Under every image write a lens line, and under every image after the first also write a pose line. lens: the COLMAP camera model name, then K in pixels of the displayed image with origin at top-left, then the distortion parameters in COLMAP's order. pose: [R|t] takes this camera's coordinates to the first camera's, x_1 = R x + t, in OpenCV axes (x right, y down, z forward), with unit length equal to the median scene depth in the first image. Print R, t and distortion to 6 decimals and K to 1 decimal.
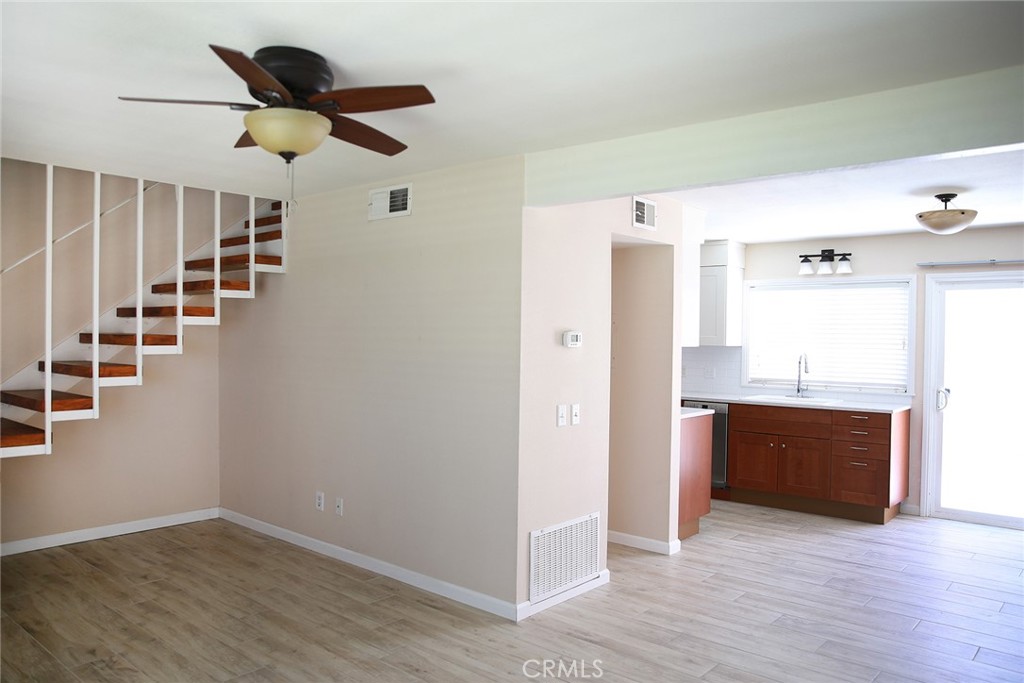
lens RADIAL K [[693.8, 0, 512.0], [0, 693.8, 341.5], [0, 0, 1]] dist [-0.089723, 0.078160]
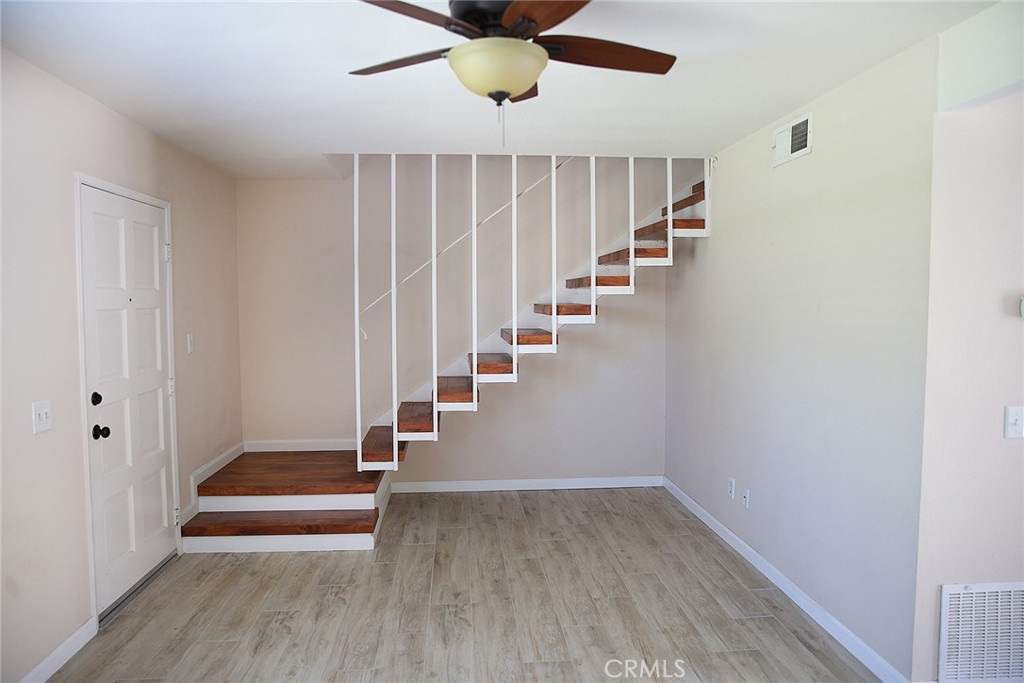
lens RADIAL K [[693.8, 0, 512.0], [0, 693.8, 341.5], [0, 0, 1]] dist [-0.089723, 0.078160]
pose [[0.742164, 0.026426, -0.669697, 0.127788], [0.004638, 0.998996, 0.044559, -0.001715], [0.670202, -0.036176, 0.741296, 0.172398]]
